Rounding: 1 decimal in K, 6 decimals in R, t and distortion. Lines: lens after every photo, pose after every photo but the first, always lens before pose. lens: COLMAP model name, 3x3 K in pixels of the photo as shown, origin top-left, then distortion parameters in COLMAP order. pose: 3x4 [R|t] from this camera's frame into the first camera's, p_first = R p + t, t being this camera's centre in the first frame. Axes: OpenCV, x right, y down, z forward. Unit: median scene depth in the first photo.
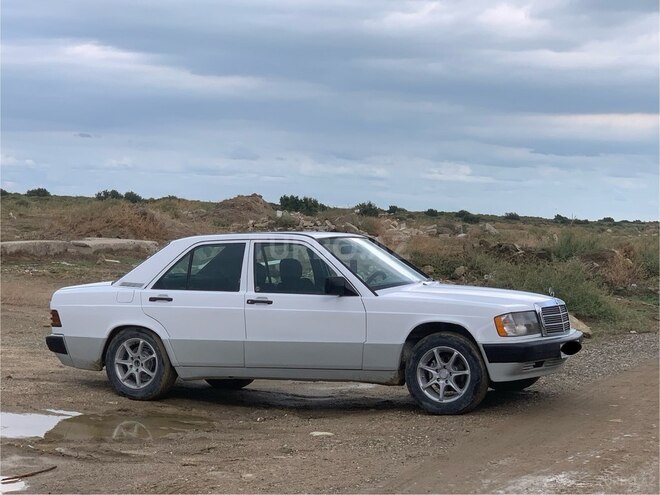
lens RADIAL K [[1451.2, 0, 330.0], [0, 1451.2, 247.5], [0, 0, 1]] dist [-0.045459, 0.262594]
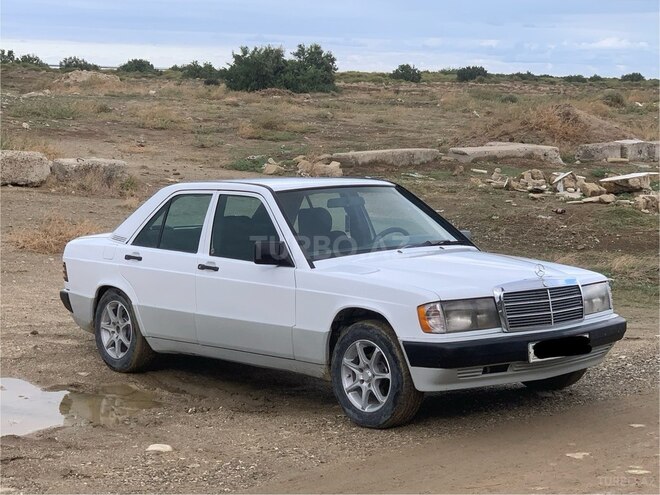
lens RADIAL K [[1451.2, 0, 330.0], [0, 1451.2, 247.5], [0, 0, 1]] dist [-0.045459, 0.262594]
pose [[0.909563, 0.029513, -0.414517, 0.355883], [0.004132, 0.996783, 0.080037, -0.039753], [0.415546, -0.074512, 0.906515, 0.279734]]
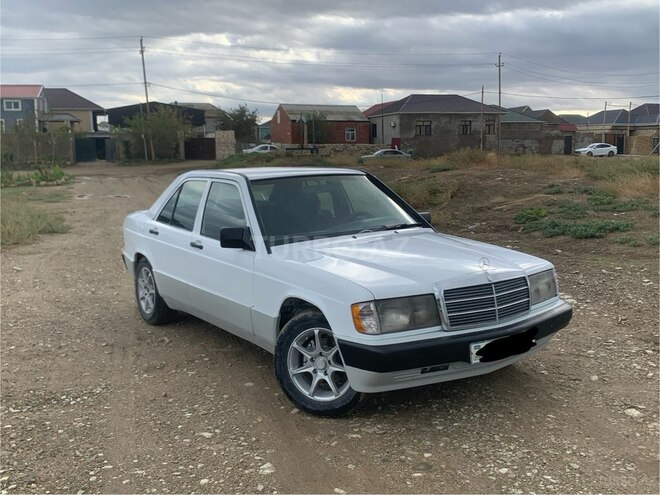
lens RADIAL K [[675.1, 0, 340.1], [0, 675.1, 244.8], [0, 0, 1]] dist [0.165077, -0.434119]
pose [[0.867786, 0.069191, -0.492098, 0.252041], [0.005968, 0.988737, 0.149544, -0.029131], [0.496903, -0.132709, 0.857599, 0.662919]]
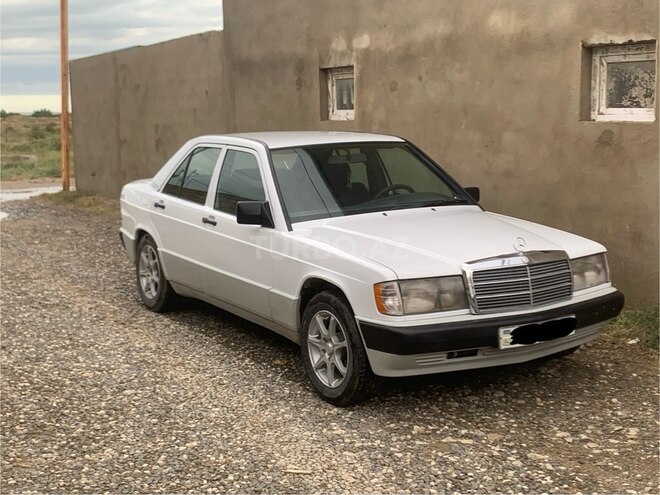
lens RADIAL K [[979.1, 0, 330.0], [0, 979.1, 247.5], [0, 0, 1]] dist [0.049259, -0.020918]
pose [[0.830903, 0.093529, -0.548501, 0.323589], [0.000066, 0.985755, 0.168190, -0.043560], [0.556418, -0.139786, 0.819060, 0.568133]]
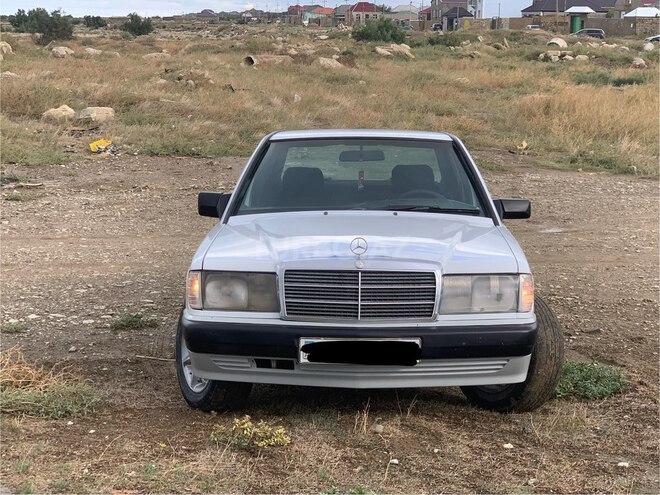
lens RADIAL K [[1168.6, 0, 330.0], [0, 1168.6, 247.5], [0, 0, 1]] dist [-0.008811, -0.010311]
pose [[0.398897, 0.110521, -0.910311, 0.552951], [-0.014902, 0.993360, 0.114074, -0.020051], [0.916874, -0.031938, 0.397896, 0.794427]]
